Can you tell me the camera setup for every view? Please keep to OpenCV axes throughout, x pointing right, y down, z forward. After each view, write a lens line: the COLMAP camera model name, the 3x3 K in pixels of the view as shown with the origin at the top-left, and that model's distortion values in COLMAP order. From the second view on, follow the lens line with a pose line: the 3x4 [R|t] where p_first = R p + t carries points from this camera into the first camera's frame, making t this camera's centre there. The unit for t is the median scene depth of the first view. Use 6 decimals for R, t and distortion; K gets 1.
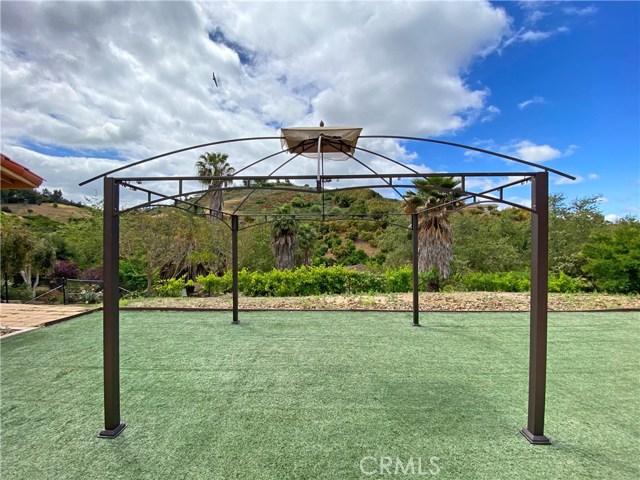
lens RADIAL K [[257.3, 0, 320.0], [0, 257.3, 240.0], [0, 0, 1]] dist [-0.022025, -0.000353]
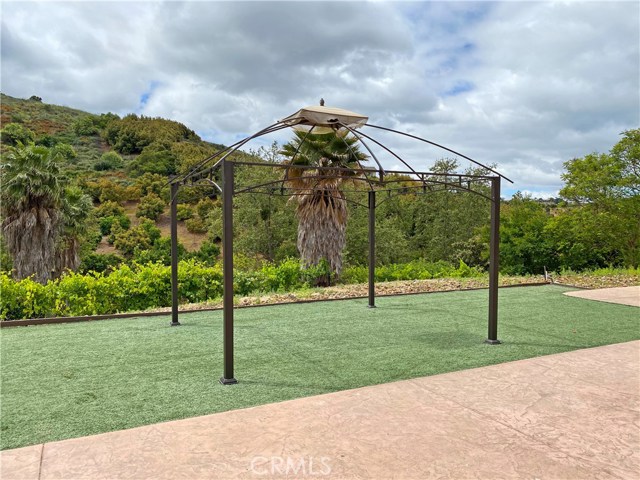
lens RADIAL K [[477.9, 0, 336.5], [0, 477.9, 239.2], [0, 0, 1]] dist [0.218355, -0.355640]
pose [[0.860092, -0.012203, 0.509993, -0.124762], [-0.007568, 0.999299, 0.036674, 0.001898], [-0.510083, -0.035403, 0.859396, -0.091262]]
